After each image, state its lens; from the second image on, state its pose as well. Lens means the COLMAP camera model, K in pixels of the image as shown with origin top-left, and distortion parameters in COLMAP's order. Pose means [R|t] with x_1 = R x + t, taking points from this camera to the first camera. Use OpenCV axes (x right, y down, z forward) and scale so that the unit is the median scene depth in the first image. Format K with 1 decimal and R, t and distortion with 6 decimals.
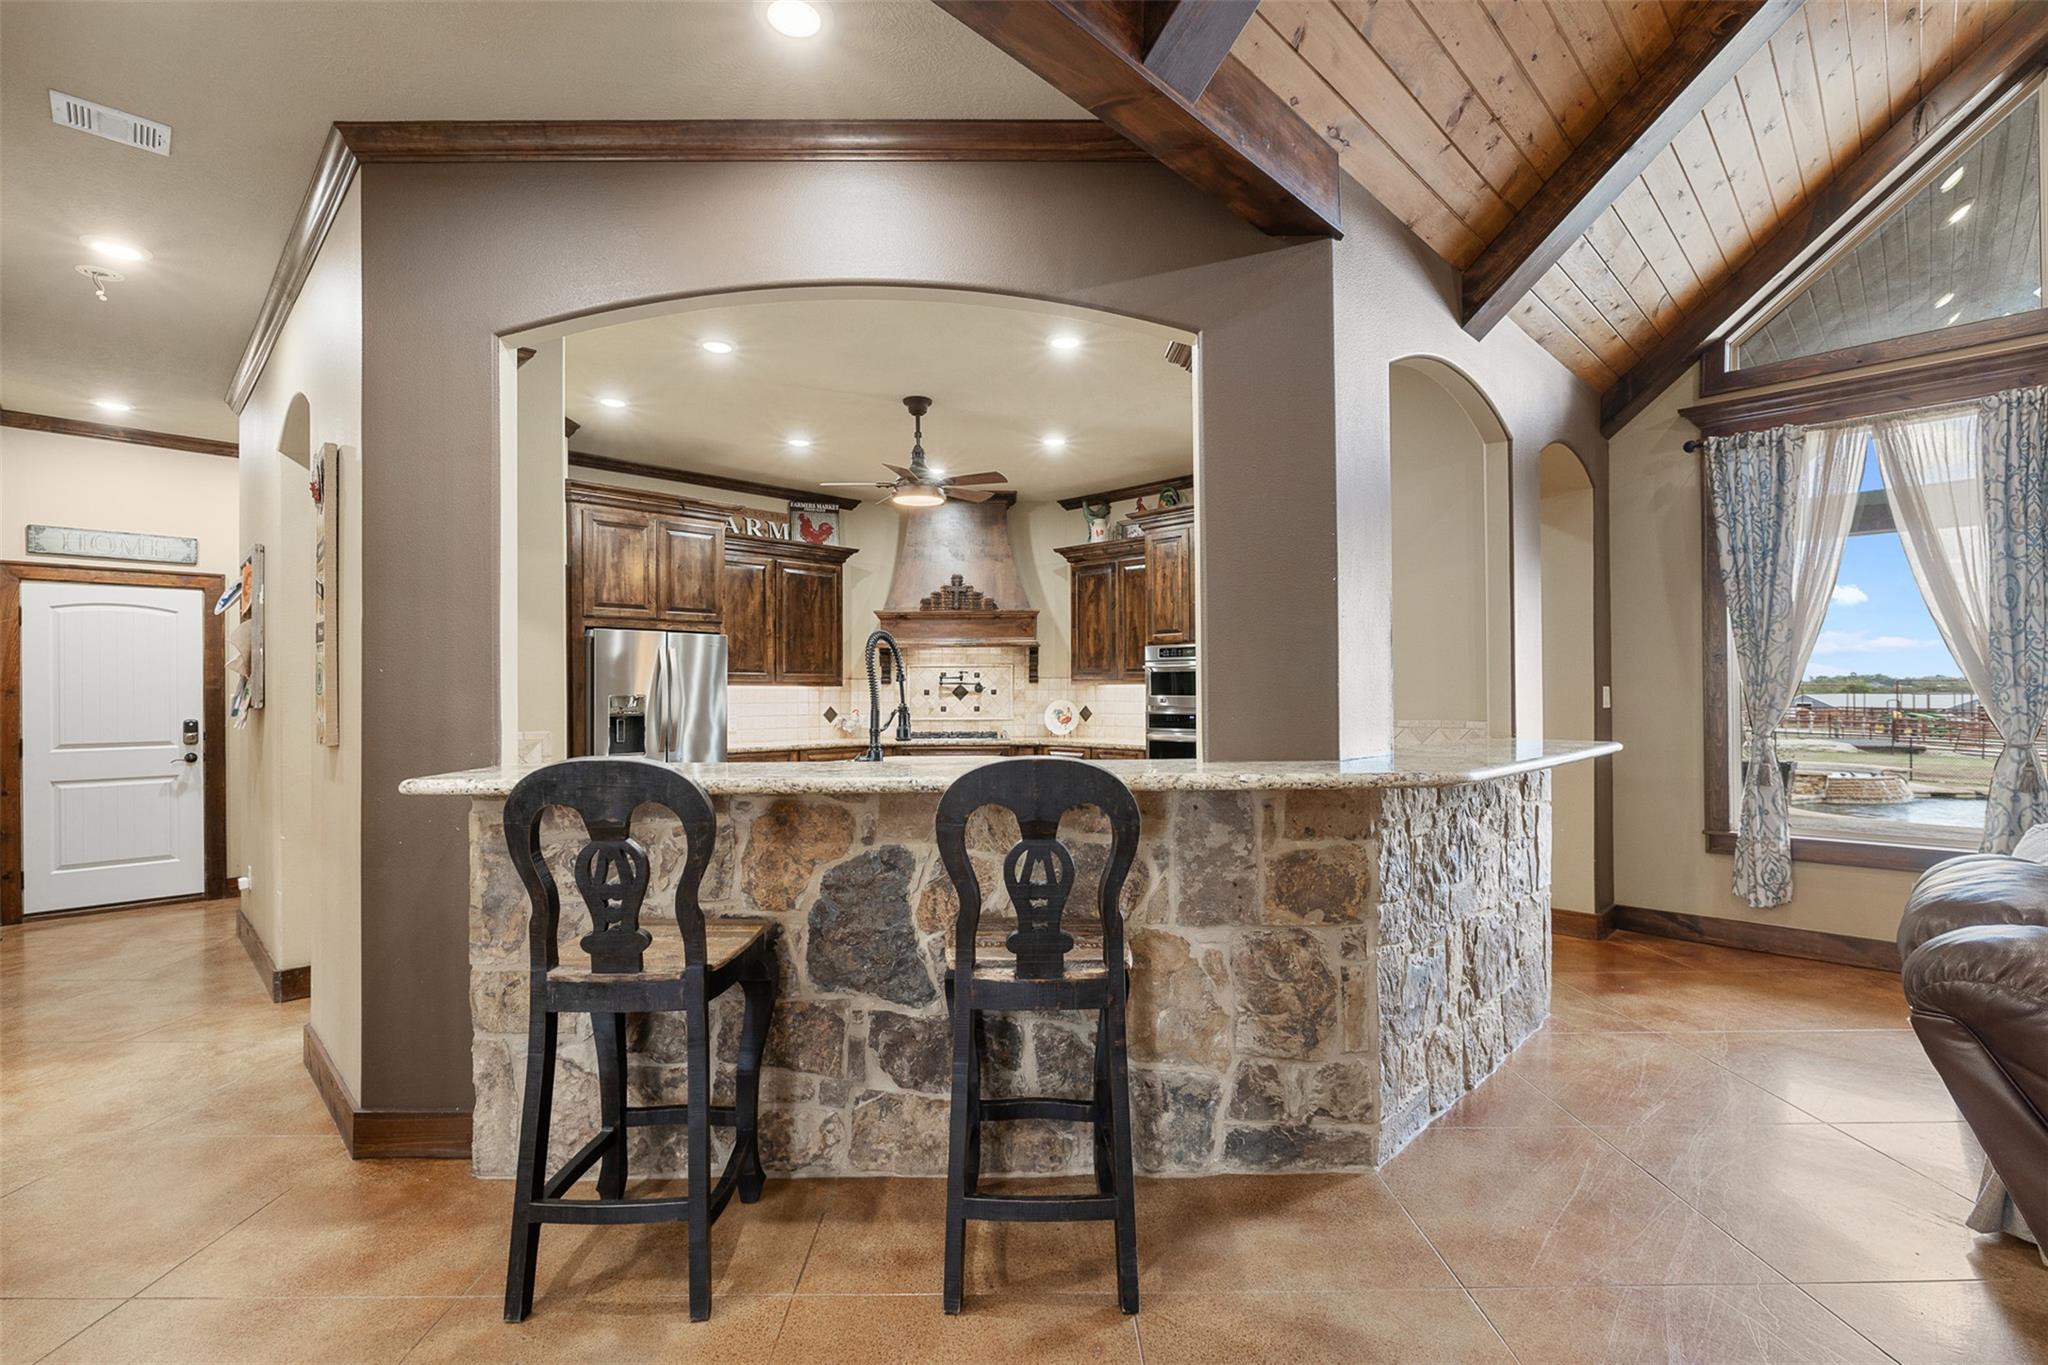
lens RADIAL K [[919.6, 0, 1013.3], [0, 919.6, 683.2], [0, 0, 1]] dist [-0.000756, -0.000105]
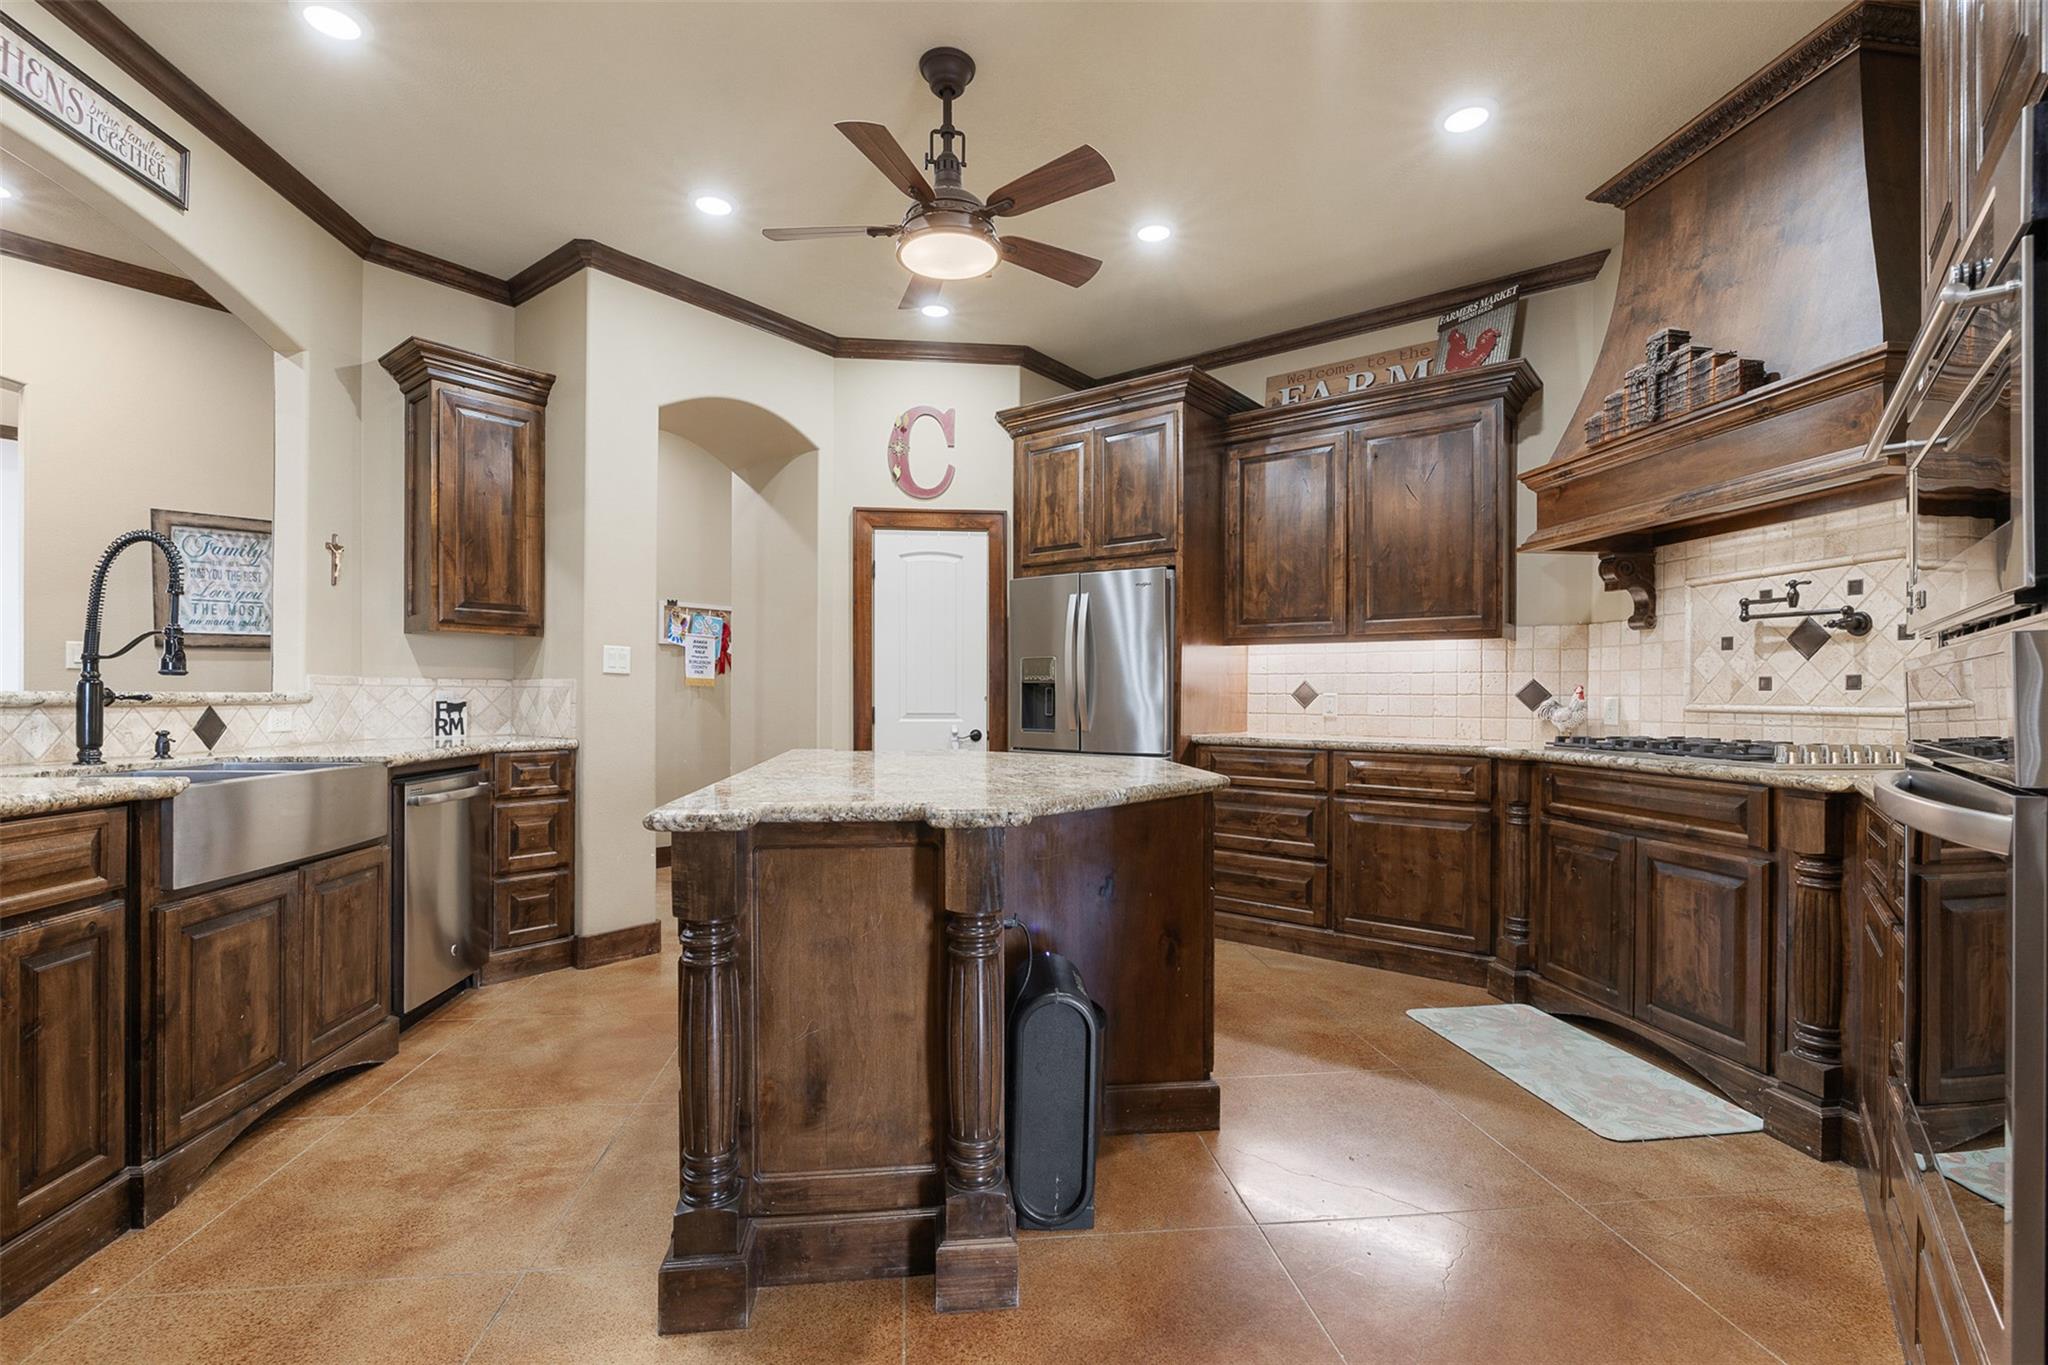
lens RADIAL K [[919.6, 0, 1013.3], [0, 919.6, 683.2], [0, 0, 1]] dist [-0.000756, -0.000105]
pose [[0.118414, -0.008841, -0.992925, 0.844278], [0.002683, 0.999960, -0.008584, 0.094278], [0.992961, -0.001647, 0.118433, 1.984531]]
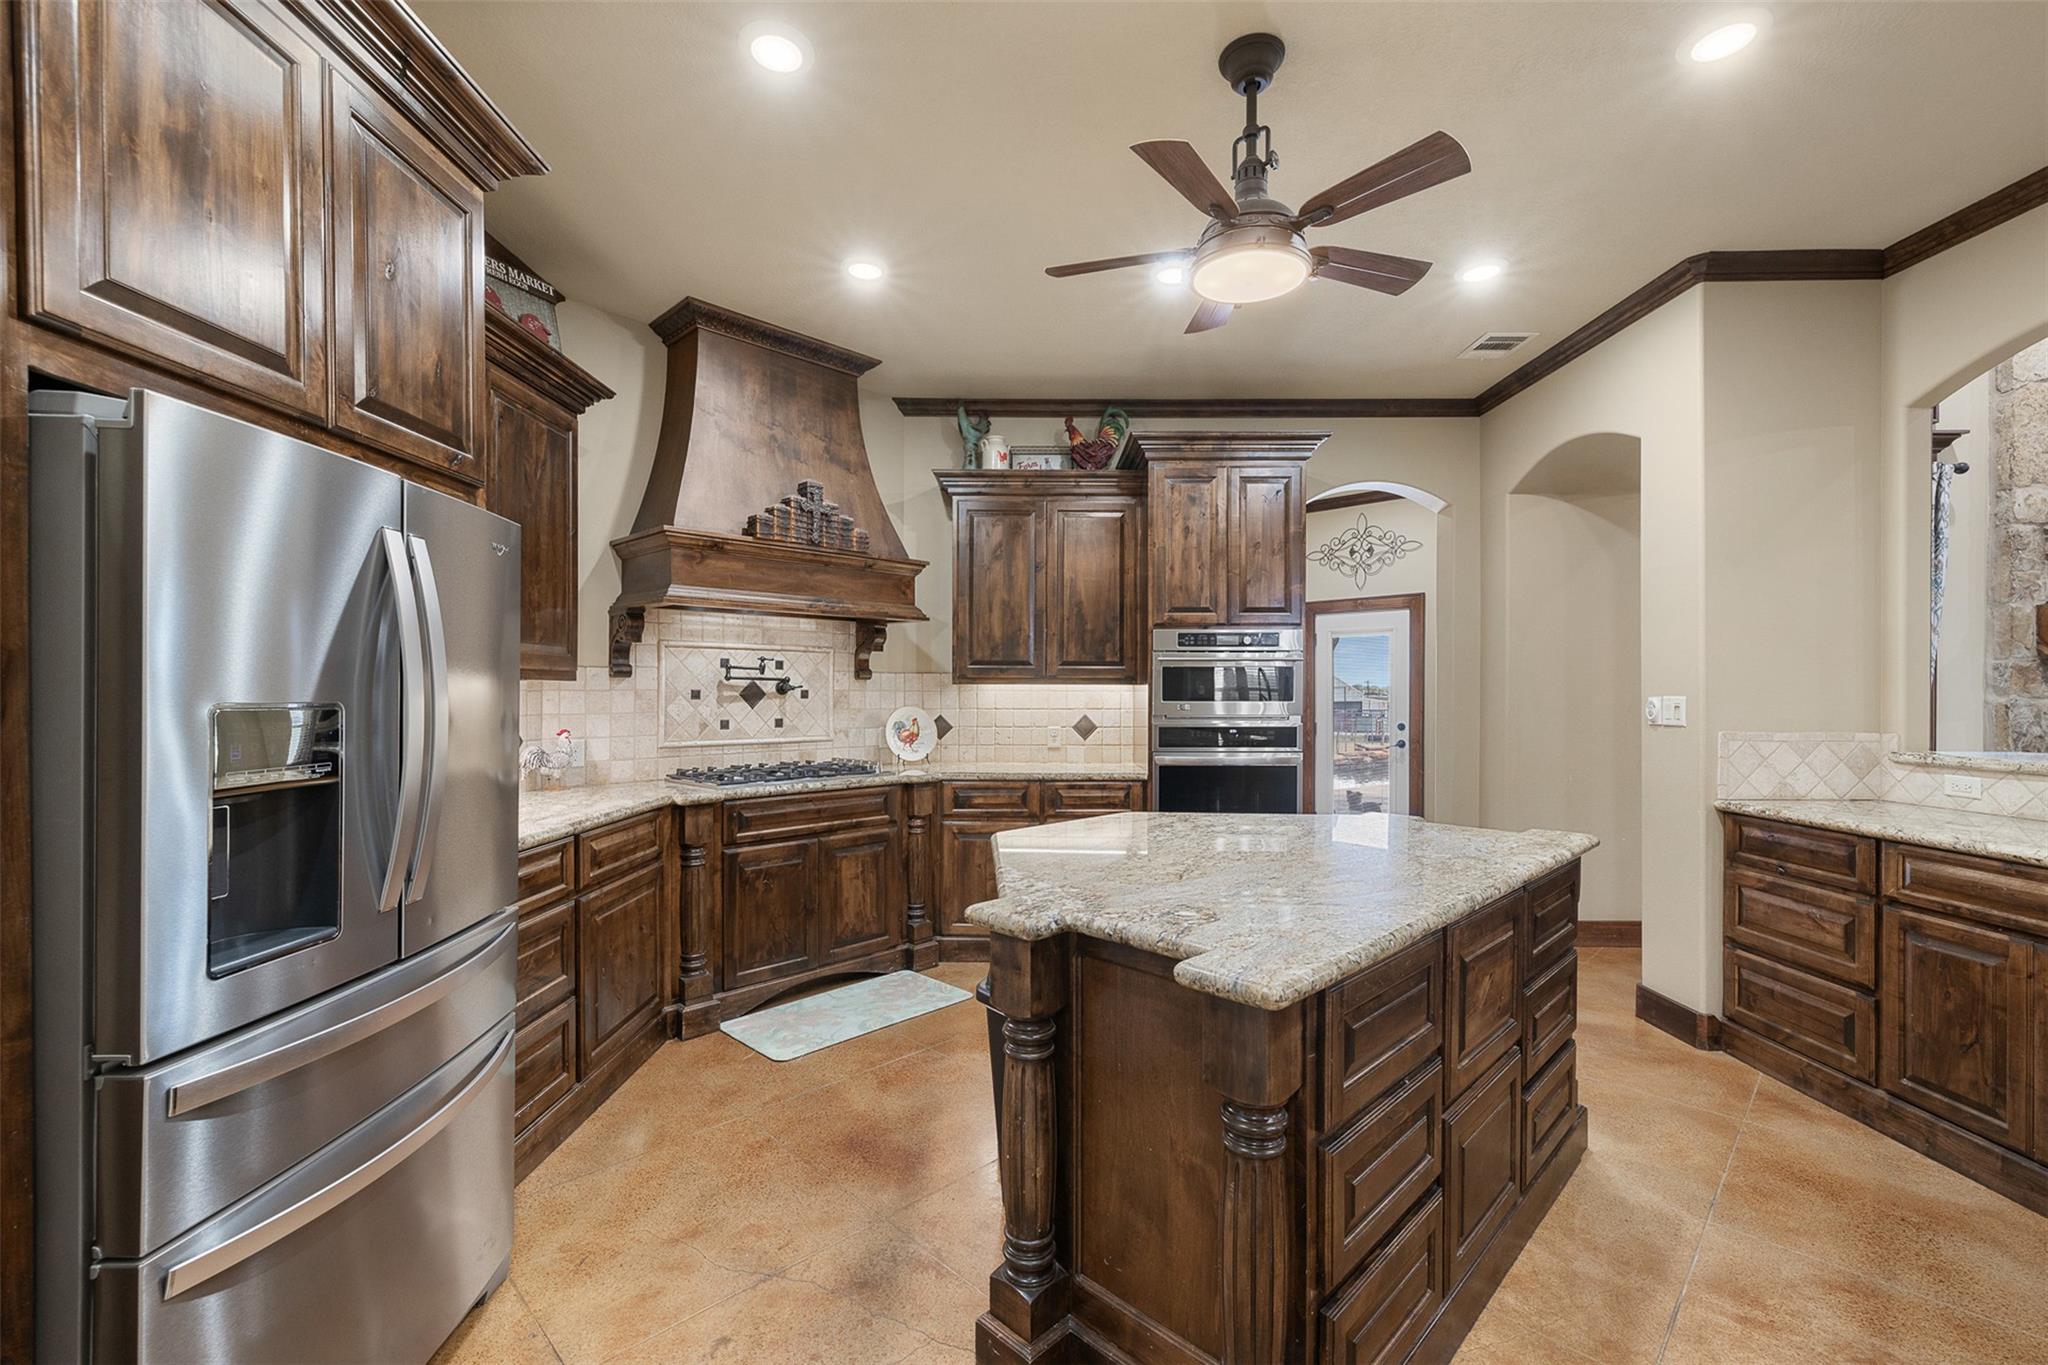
lens RADIAL K [[864.1, 0, 1024.0], [0, 864.1, 682.5], [0, 0, 1]] dist [-0.000248, -0.000240]
pose [[0.702055, 0.013126, 0.712002, -0.989582], [-0.010921, 0.999911, -0.007665, 0.015162], [-0.712039, -0.002394, 0.702136, 1.583549]]
